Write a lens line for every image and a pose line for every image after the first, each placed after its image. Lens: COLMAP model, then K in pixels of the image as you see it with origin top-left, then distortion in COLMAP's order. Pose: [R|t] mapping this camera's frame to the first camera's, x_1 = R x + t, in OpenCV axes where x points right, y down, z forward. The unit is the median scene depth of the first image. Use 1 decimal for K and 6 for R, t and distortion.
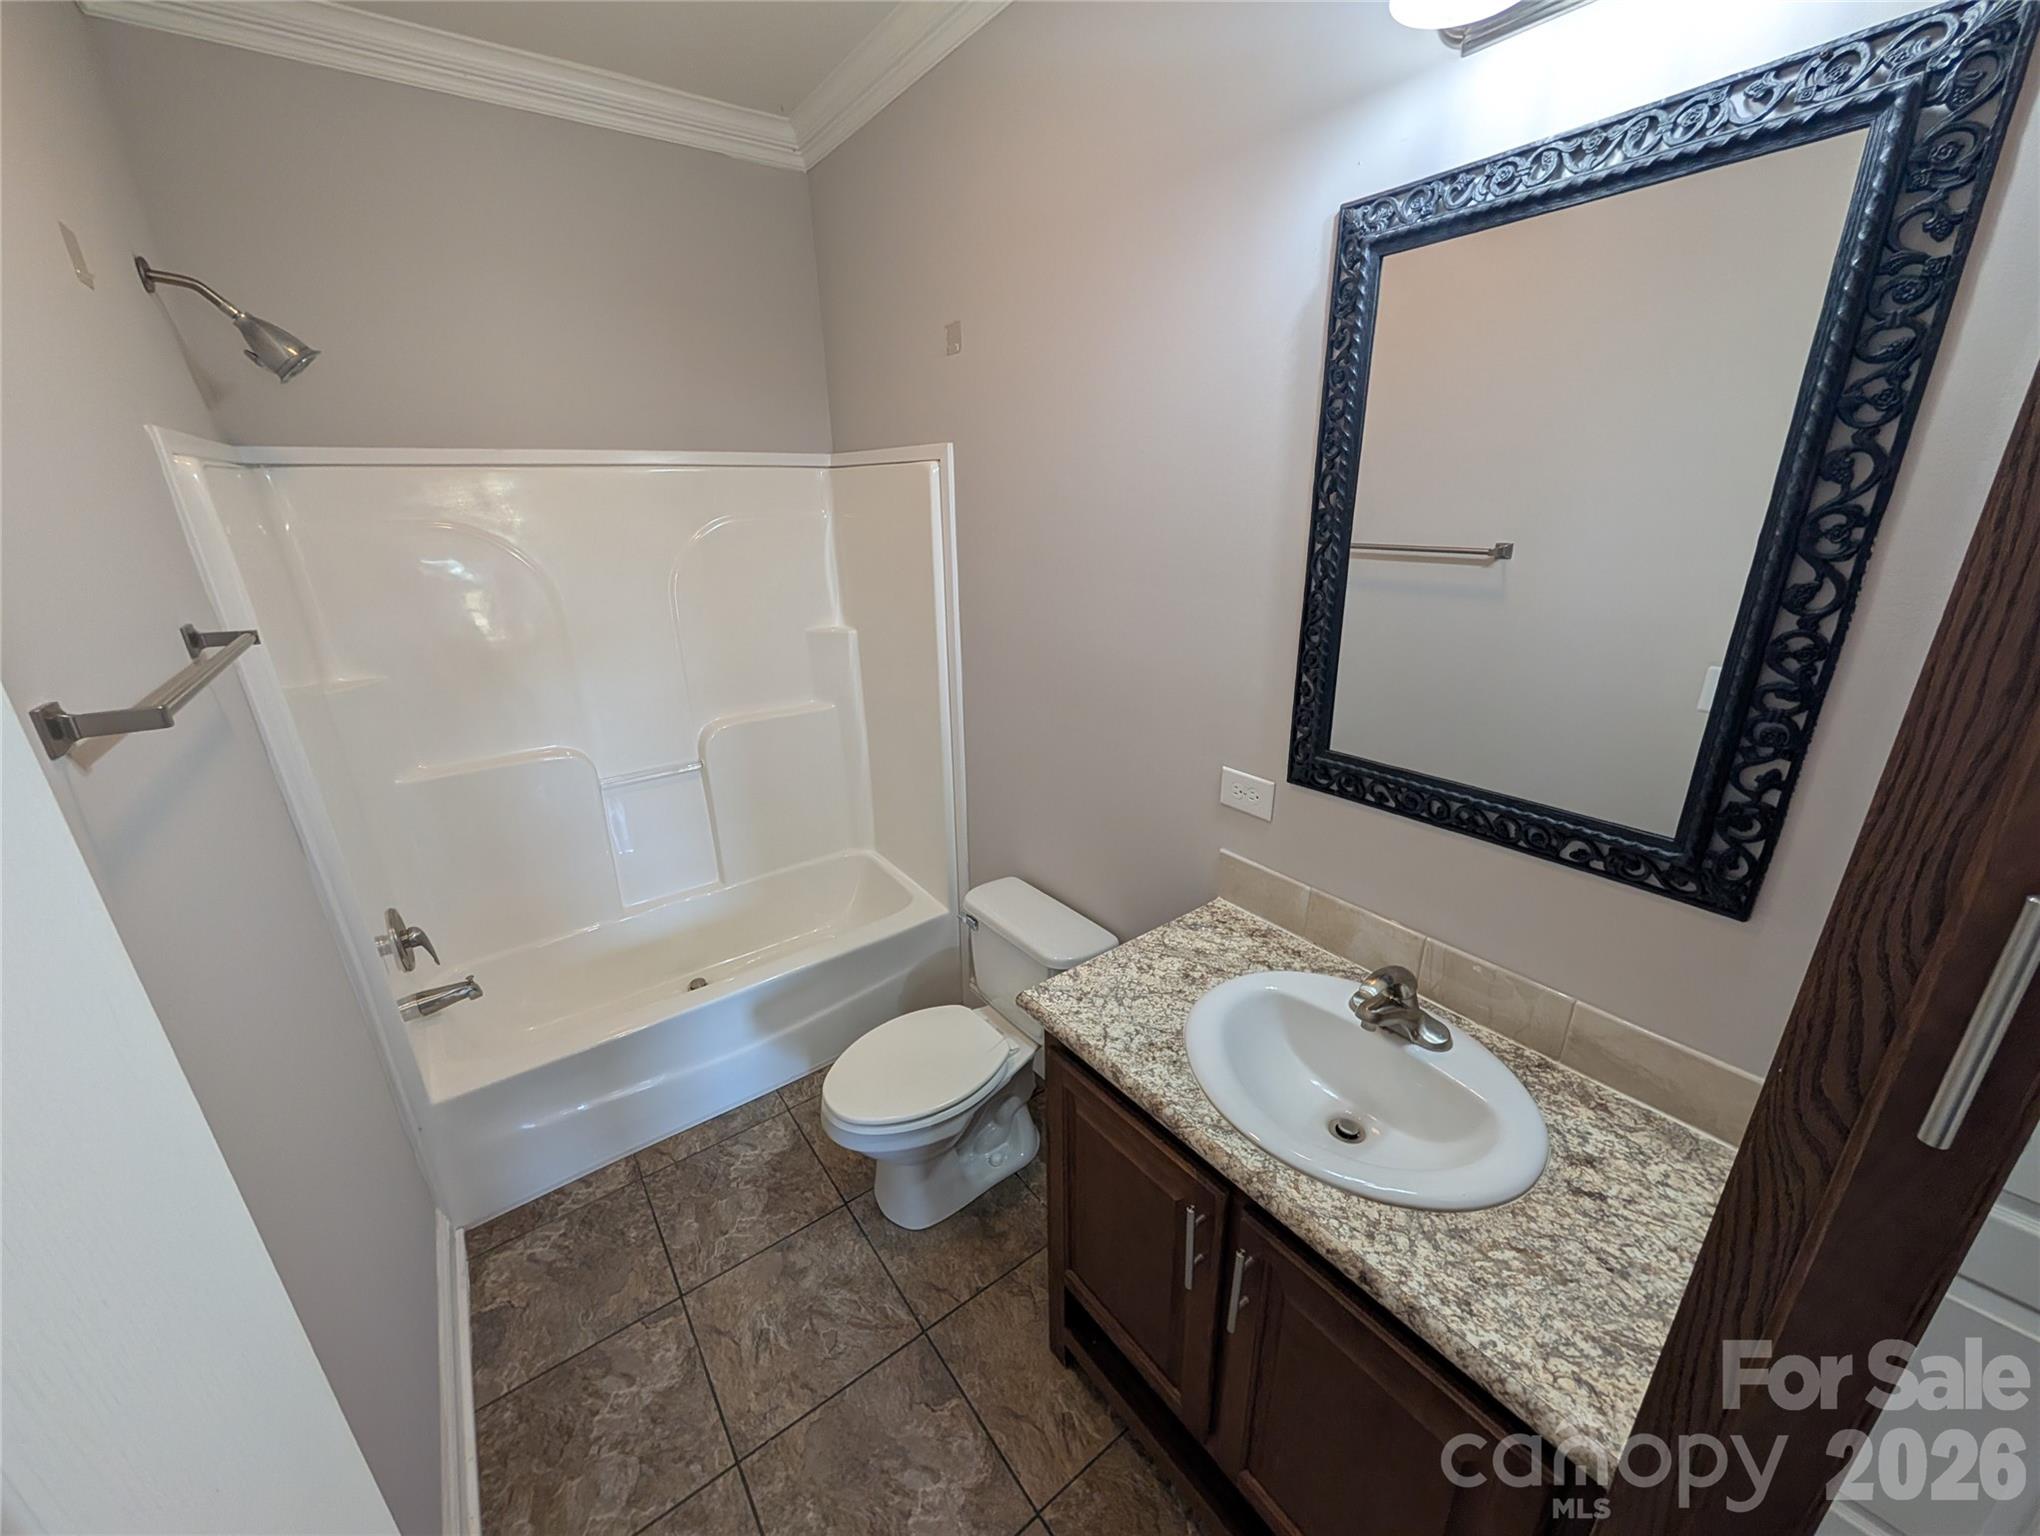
lens RADIAL K [[772.9, 0, 1017.6], [0, 772.9, 766.4], [0, 0, 1]] dist [-0.001876, -0.000049]
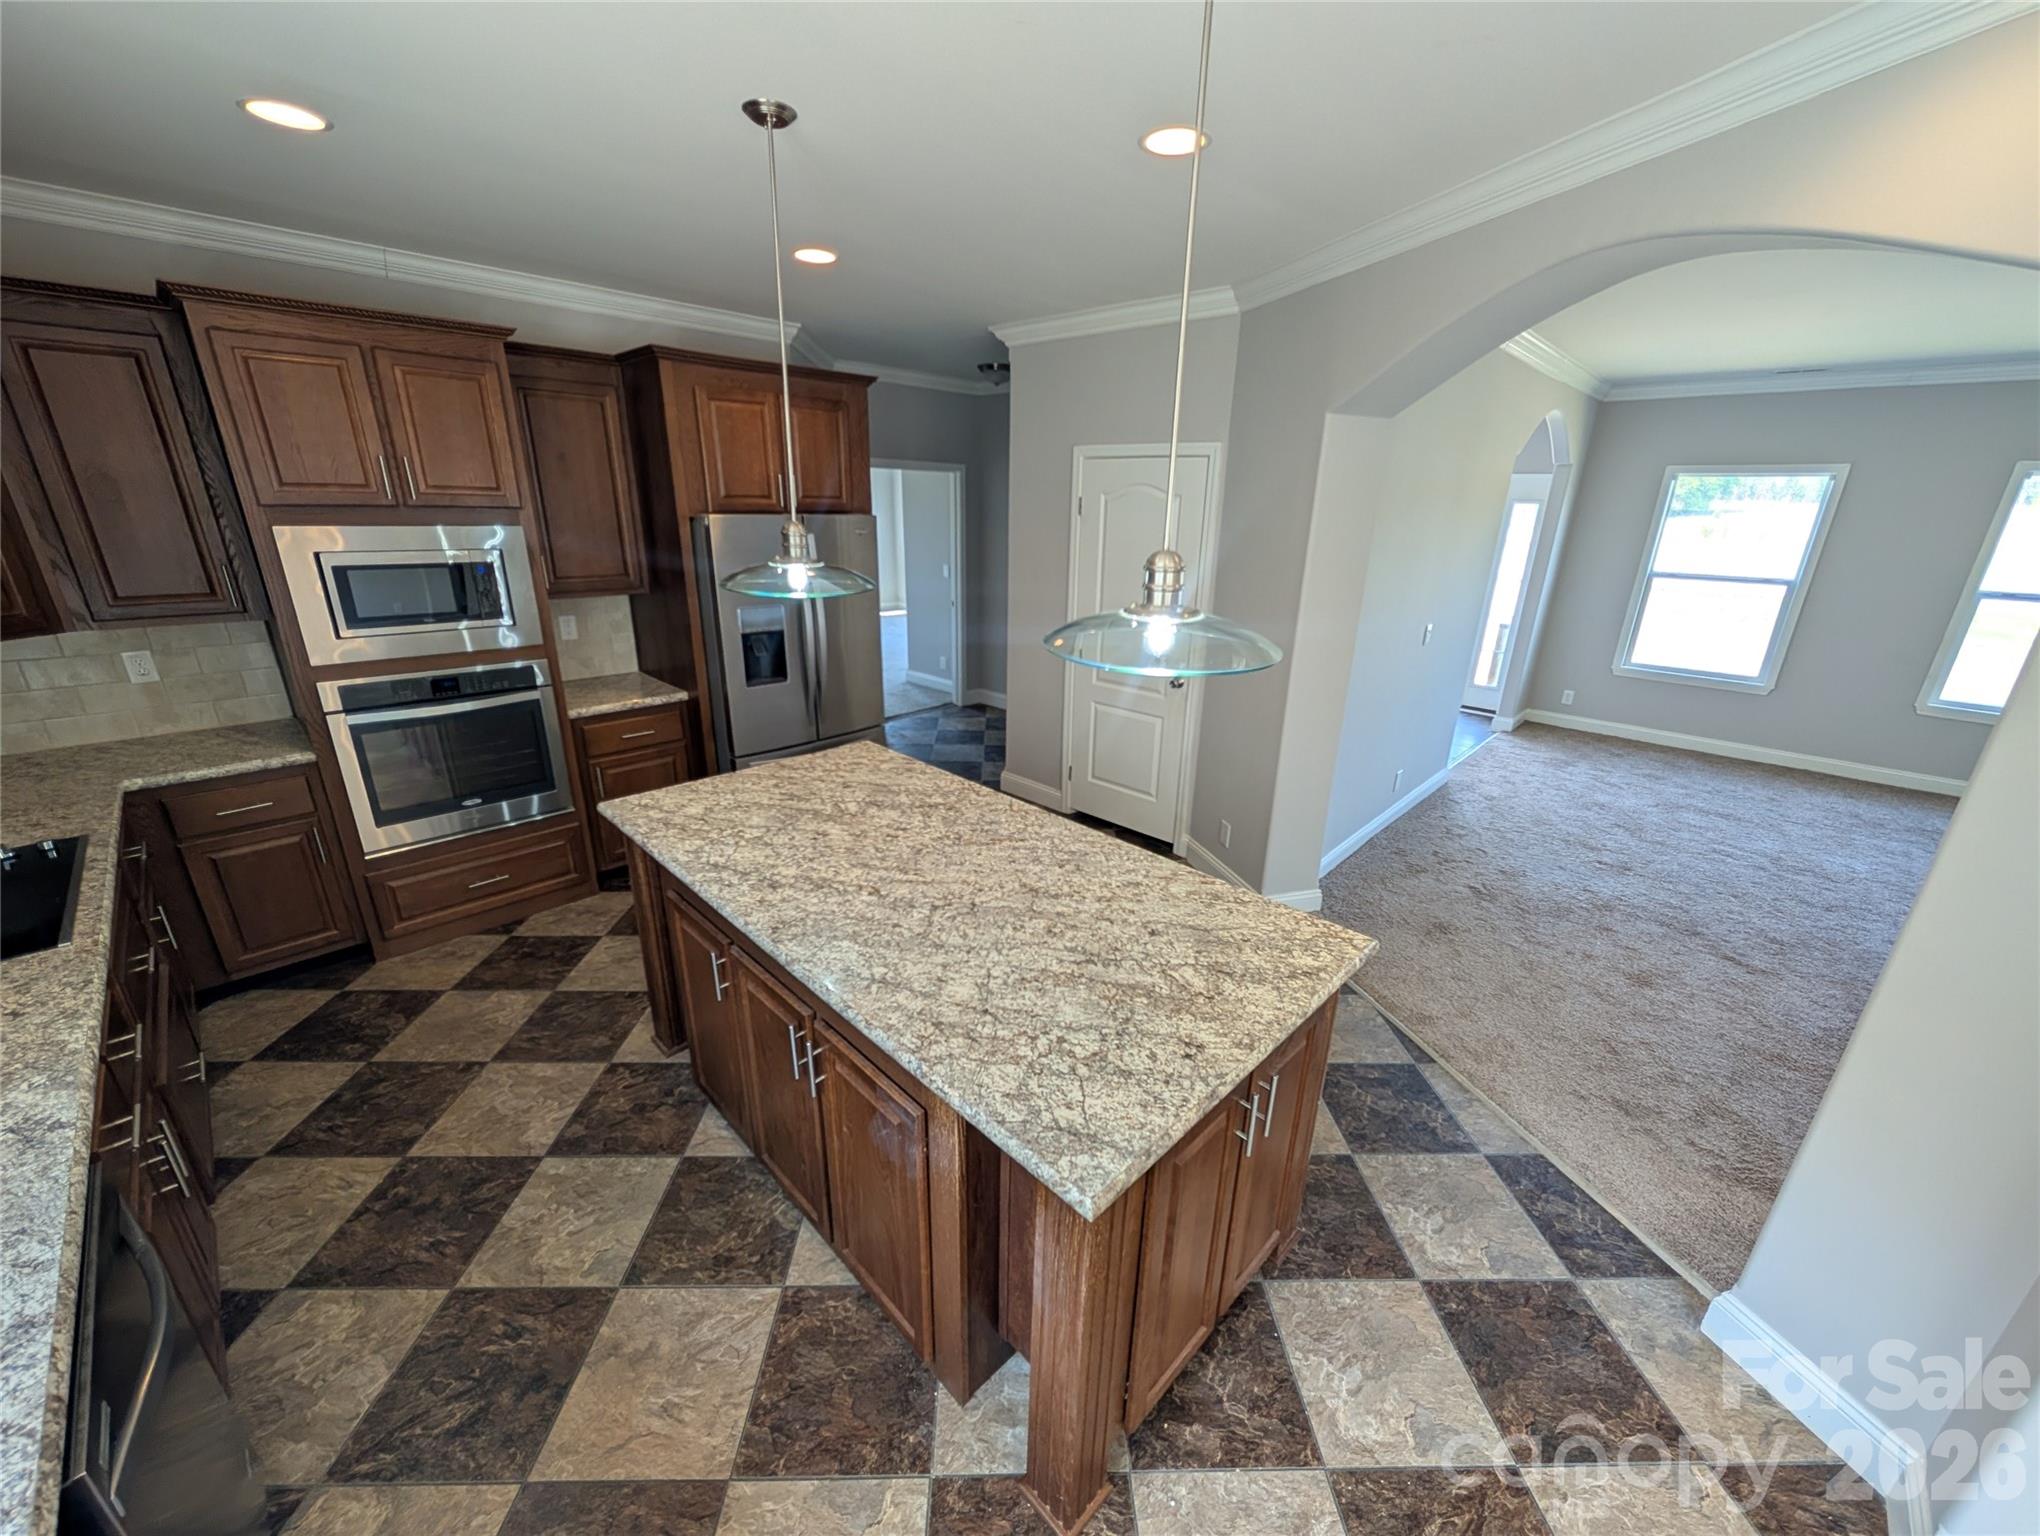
lens RADIAL K [[772.9, 0, 1024.9], [0, 772.9, 774.2], [0, 0, 1]] dist [-0.001876, -0.000049]
pose [[0.985902, -0.016287, 0.166530, -0.038096], [0.015872, 0.999867, 0.003825, -0.000985], [-0.166570, -0.001128, 0.986029, -0.297992]]
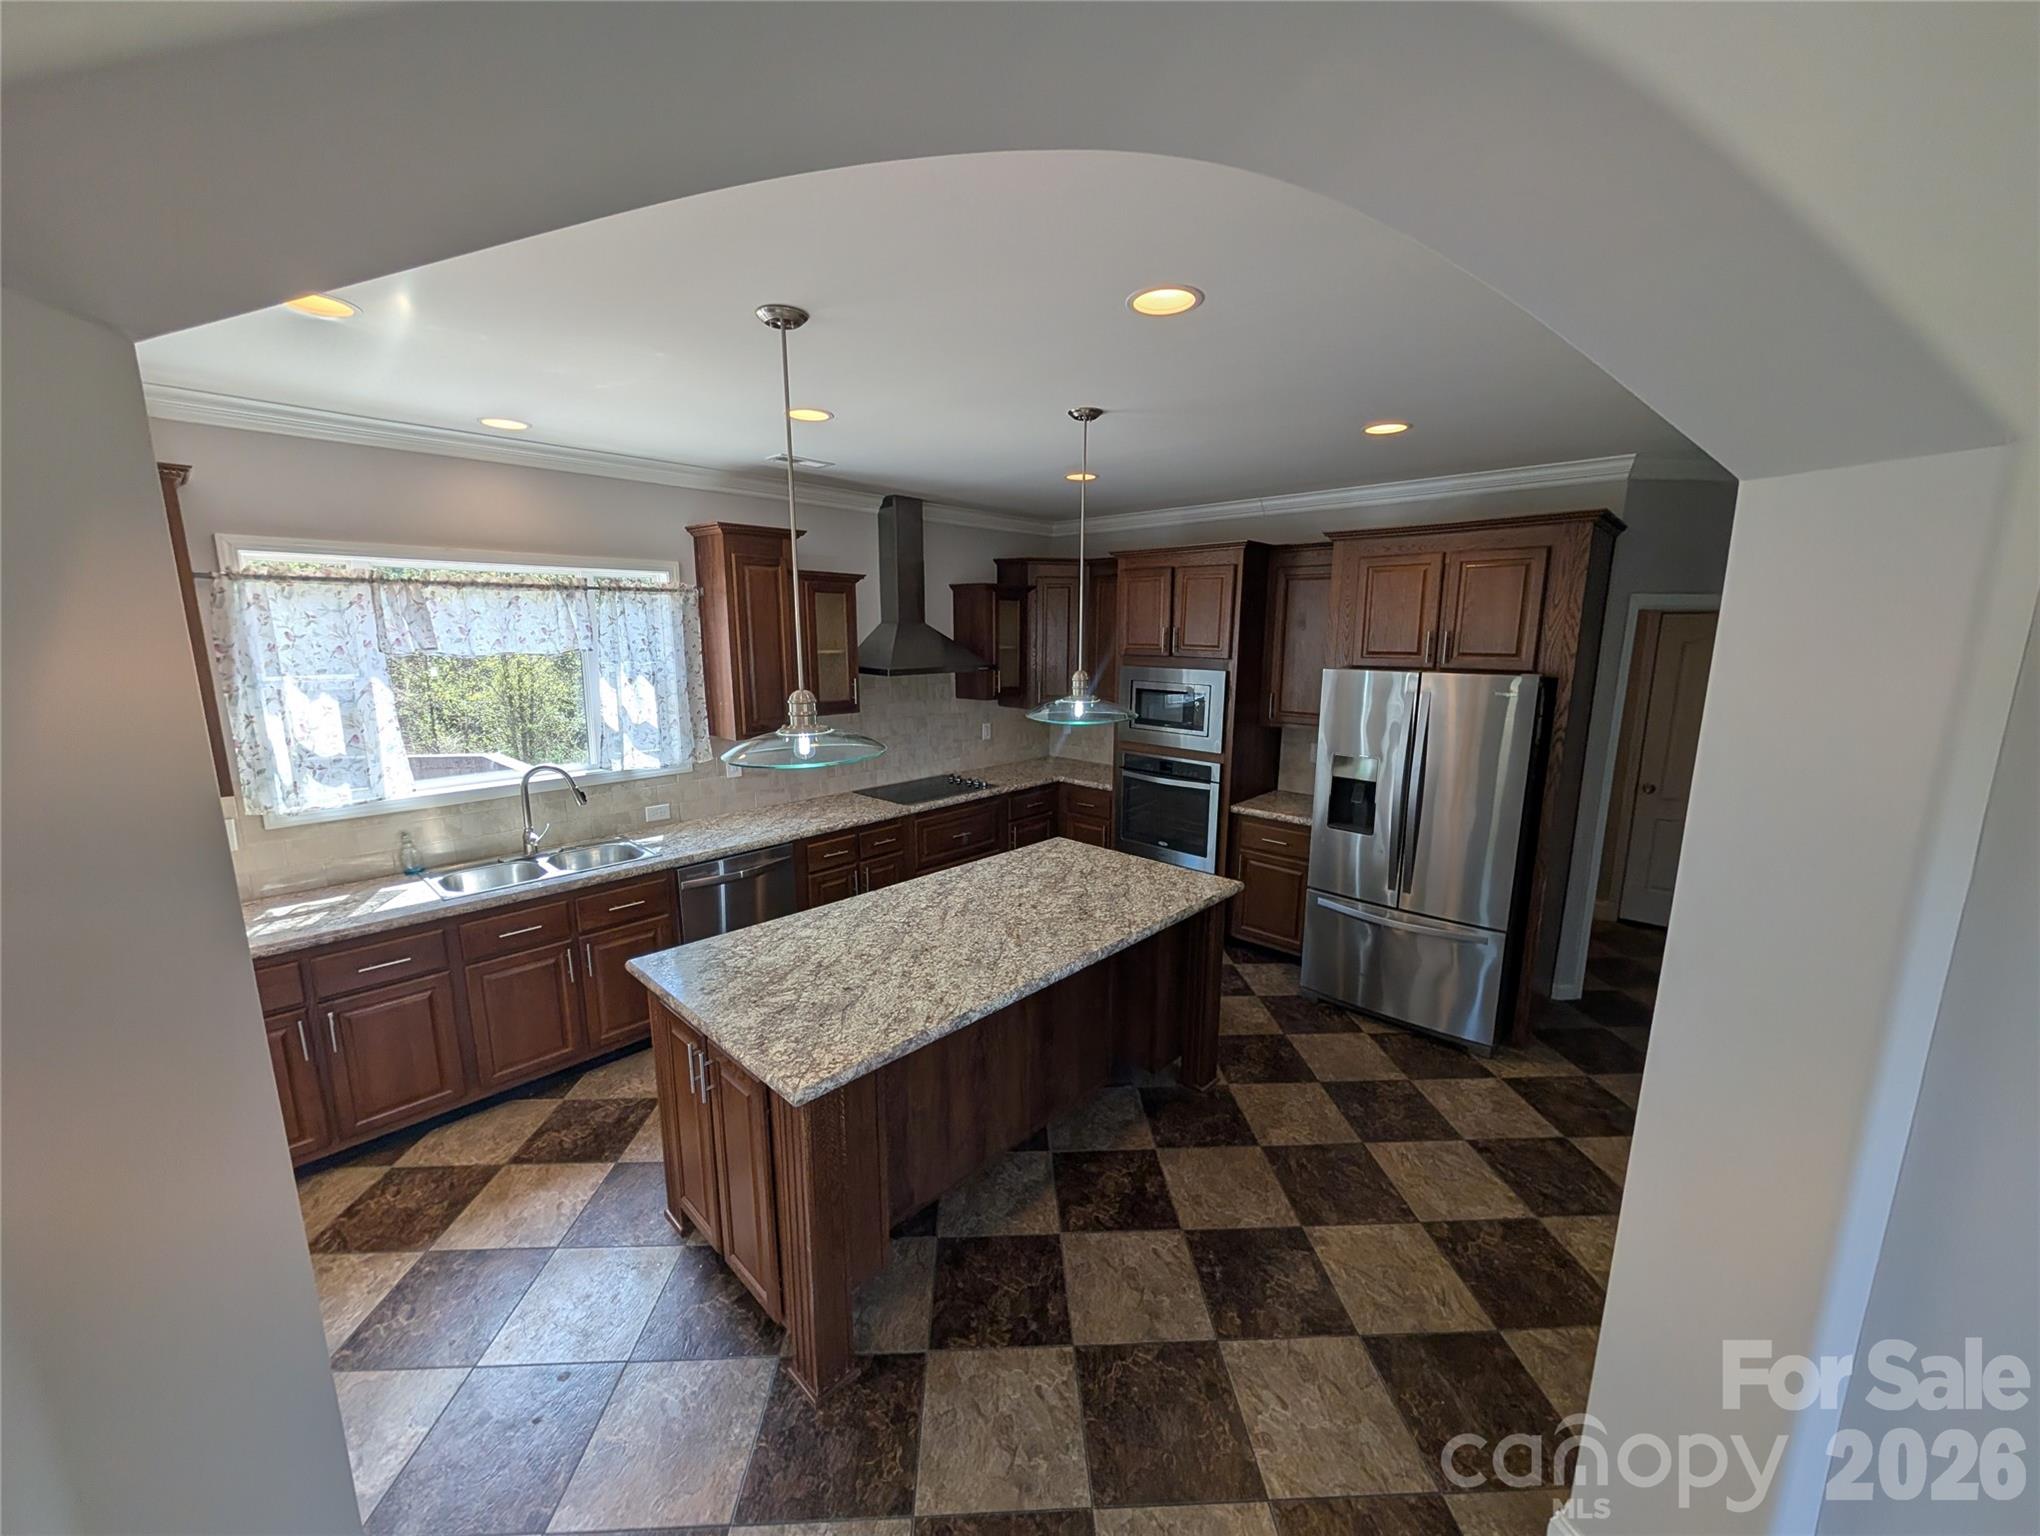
lens RADIAL K [[772.9, 0, 1020.7], [0, 772.9, 772.5], [0, 0, 1]] dist [-0.001876, -0.000049]
pose [[0.172520, 0.201267, -0.964224, 2.017807], [-0.334687, 0.932639, 0.134791, -0.516534], [0.926403, 0.299459, 0.228260, 0.823360]]
